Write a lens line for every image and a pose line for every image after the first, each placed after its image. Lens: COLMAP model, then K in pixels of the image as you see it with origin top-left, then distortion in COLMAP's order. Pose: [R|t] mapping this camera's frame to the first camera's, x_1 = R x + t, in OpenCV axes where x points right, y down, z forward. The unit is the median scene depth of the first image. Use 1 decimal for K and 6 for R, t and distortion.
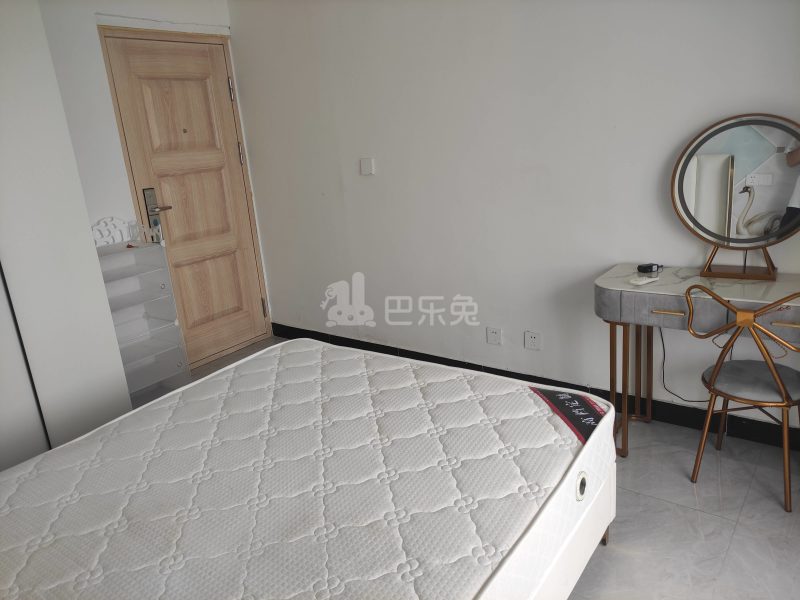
lens RADIAL K [[621.8, 0, 400.0], [0, 621.8, 300.0], [0, 0, 1]] dist [-0.002997, 0.000070]
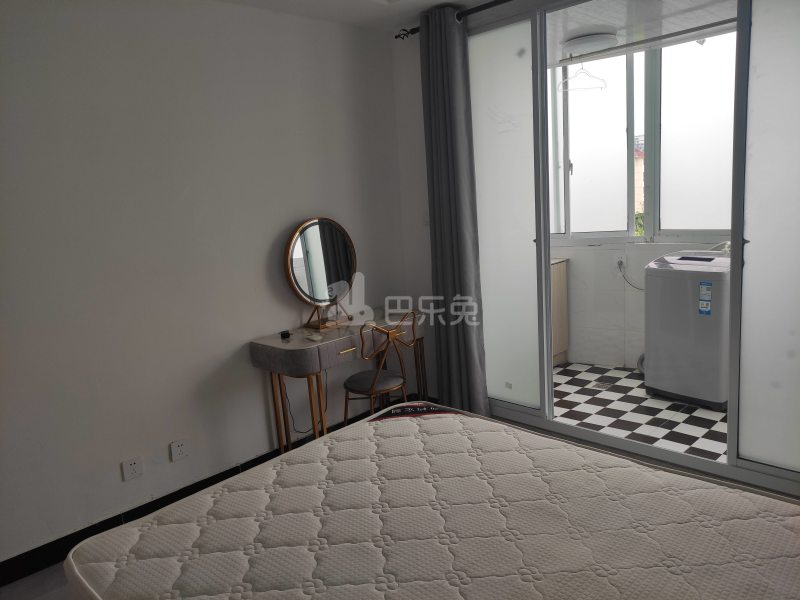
lens RADIAL K [[621.8, 0, 400.0], [0, 621.8, 300.0], [0, 0, 1]] dist [-0.002997, 0.000070]
pose [[0.149079, -0.123528, 0.981079, -0.841150], [0.349843, 0.934584, 0.064514, -0.122630], [-0.924870, 0.333606, 0.182543, 0.576021]]
